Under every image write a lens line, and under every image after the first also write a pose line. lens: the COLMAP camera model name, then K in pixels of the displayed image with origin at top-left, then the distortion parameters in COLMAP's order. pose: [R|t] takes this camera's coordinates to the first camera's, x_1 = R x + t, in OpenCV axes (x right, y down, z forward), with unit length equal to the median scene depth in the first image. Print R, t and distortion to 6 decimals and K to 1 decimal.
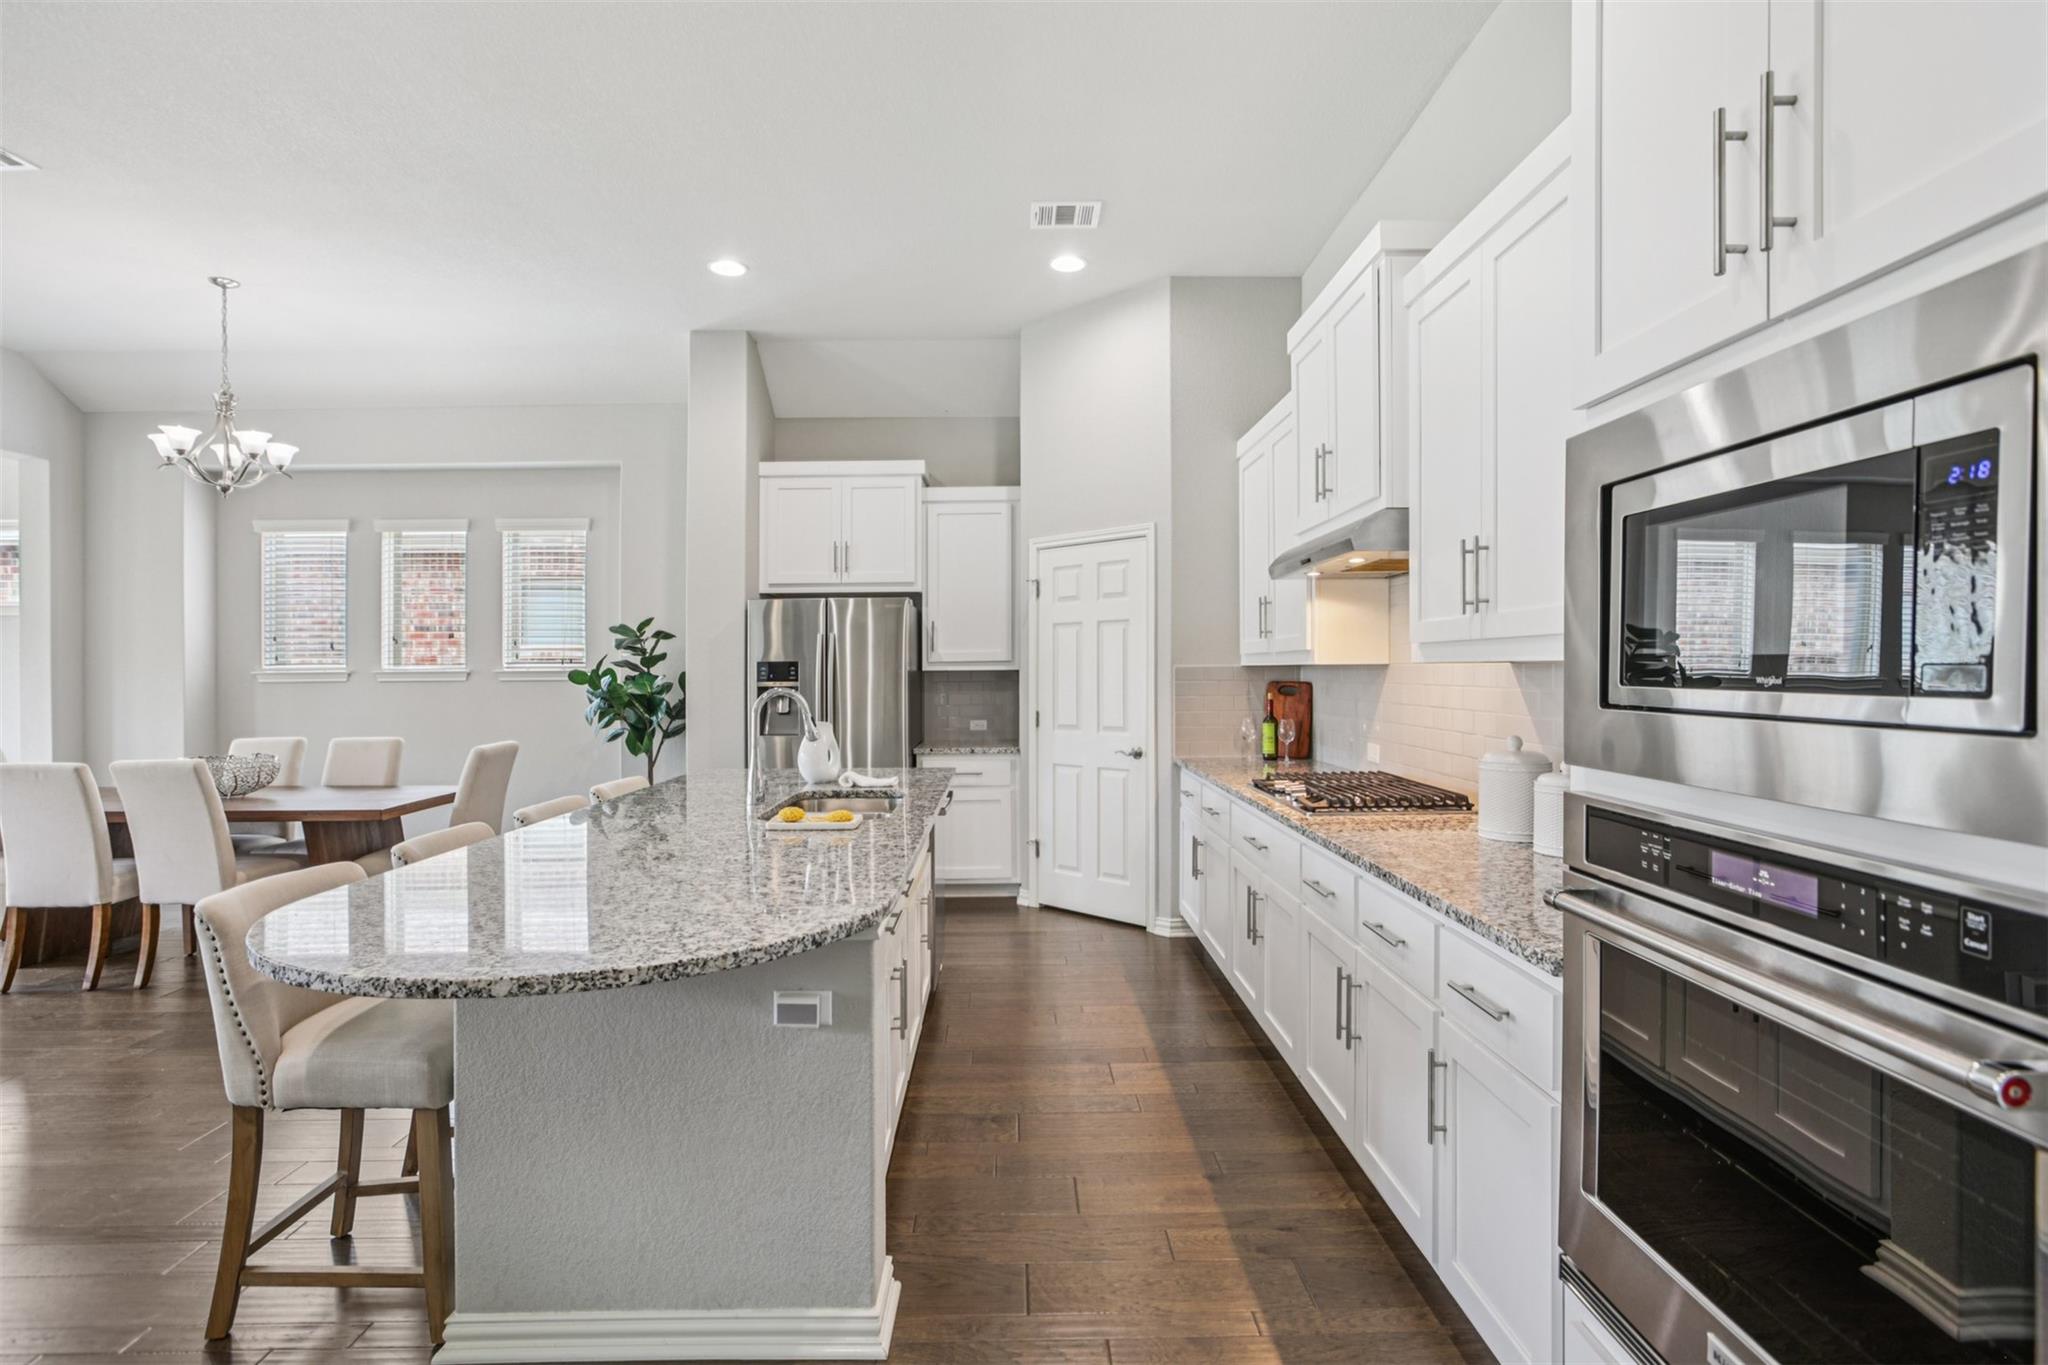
lens RADIAL K [[999.6, 0, 1016.1], [0, 999.6, 673.4], [0, 0, 1]] dist [-0.036123, 0.028685]
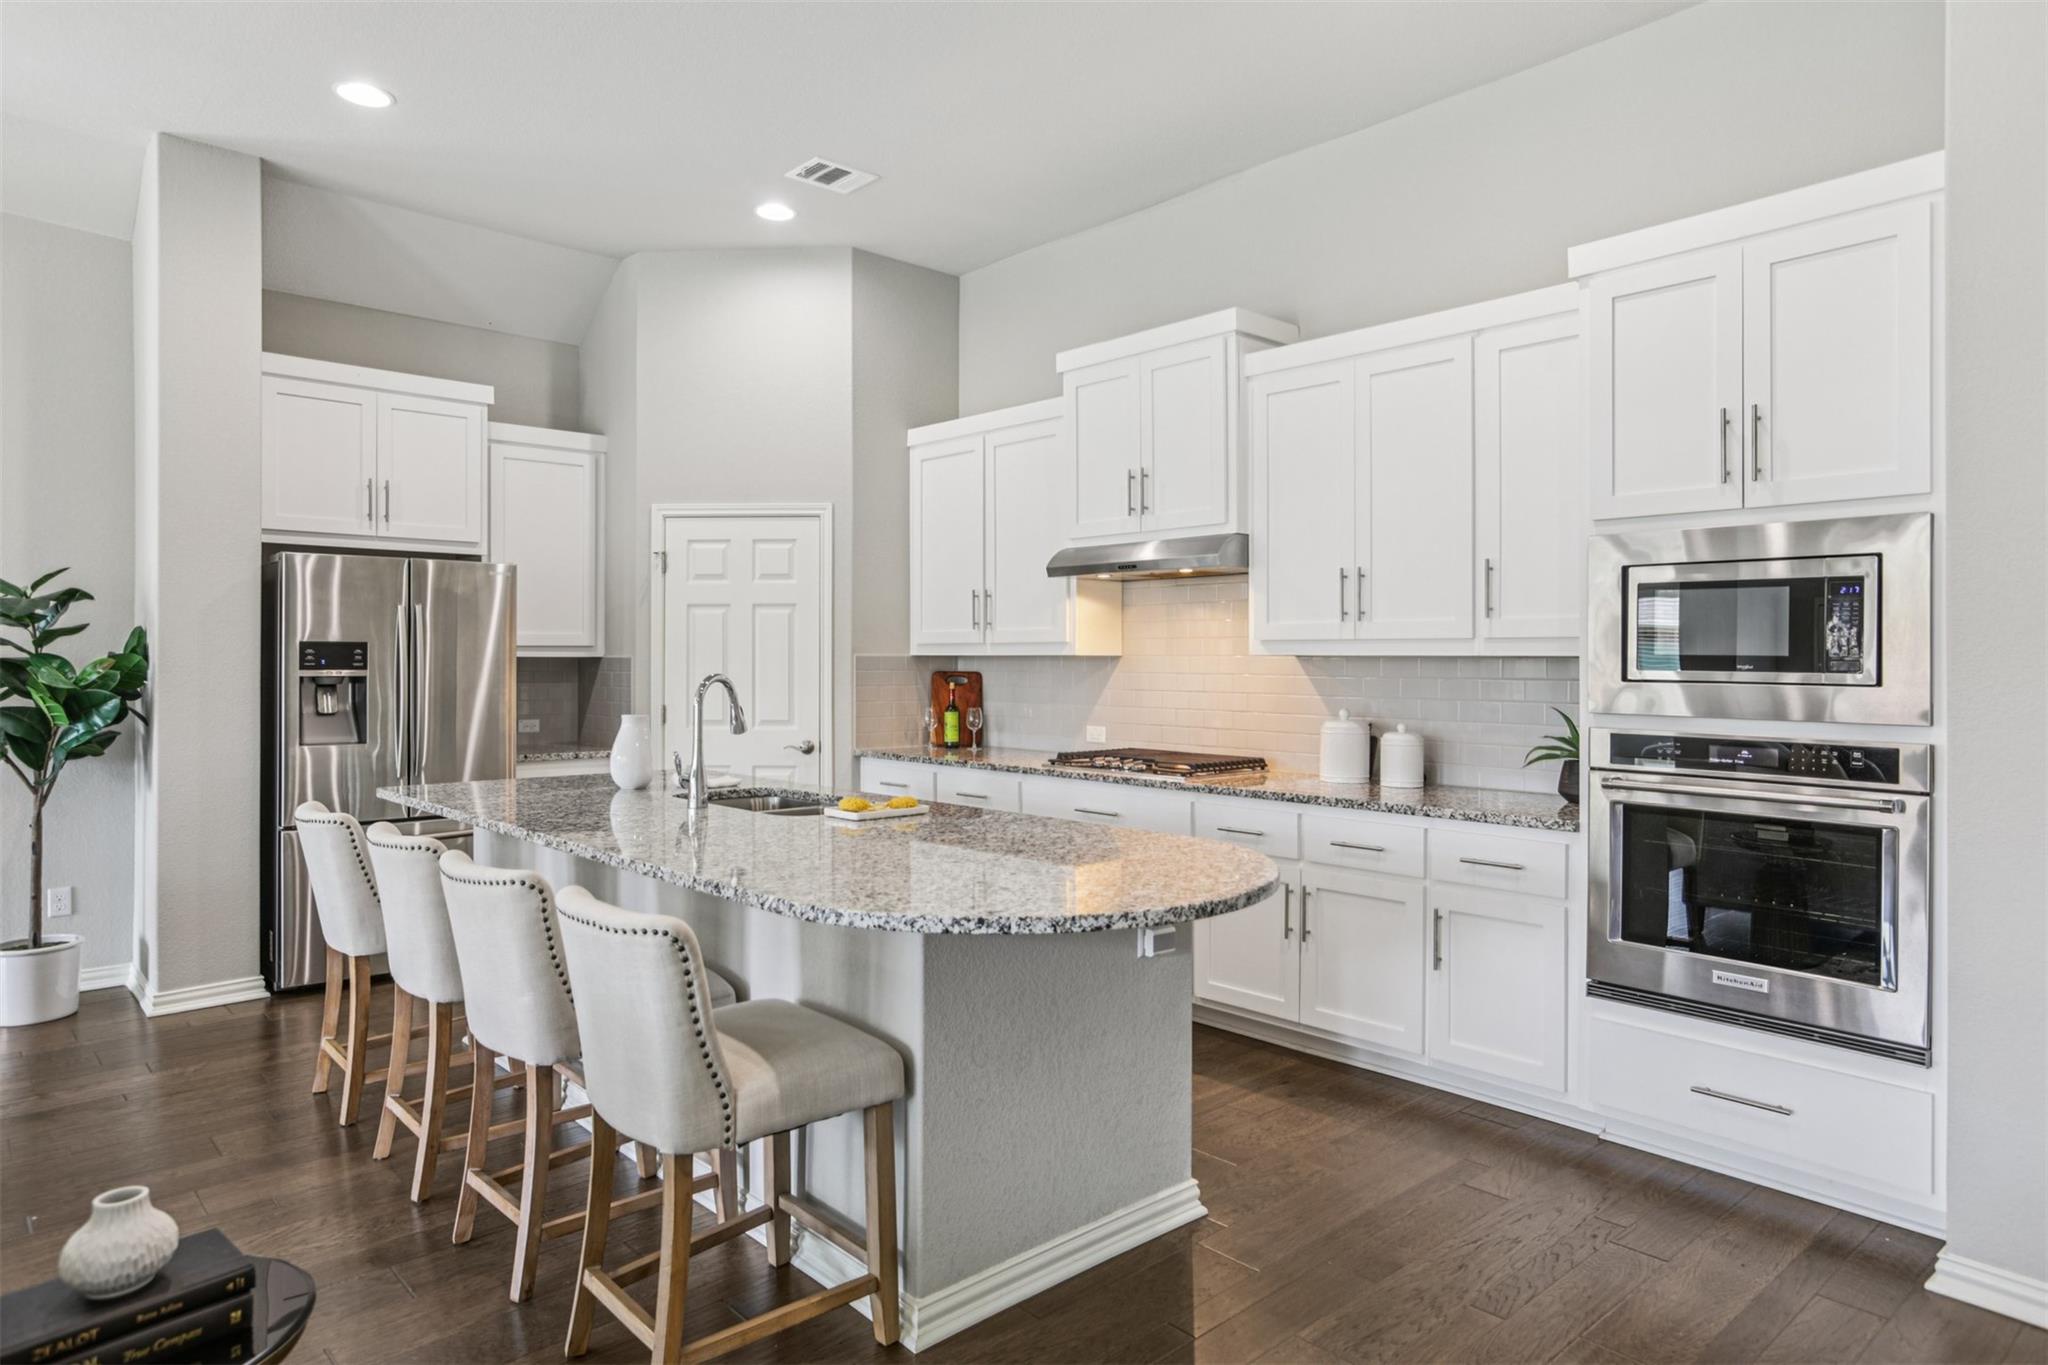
lens RADIAL K [[1247.8, 0, 1027.1], [0, 1247.8, 660.3], [0, 0, 1]] dist [0.014311, 0.001799]
pose [[0.738355, 0.009350, 0.674348, -0.532541], [-0.006197, 0.999956, -0.007079, 0.005387], [-0.674384, 0.001048, 0.738380, -0.001073]]
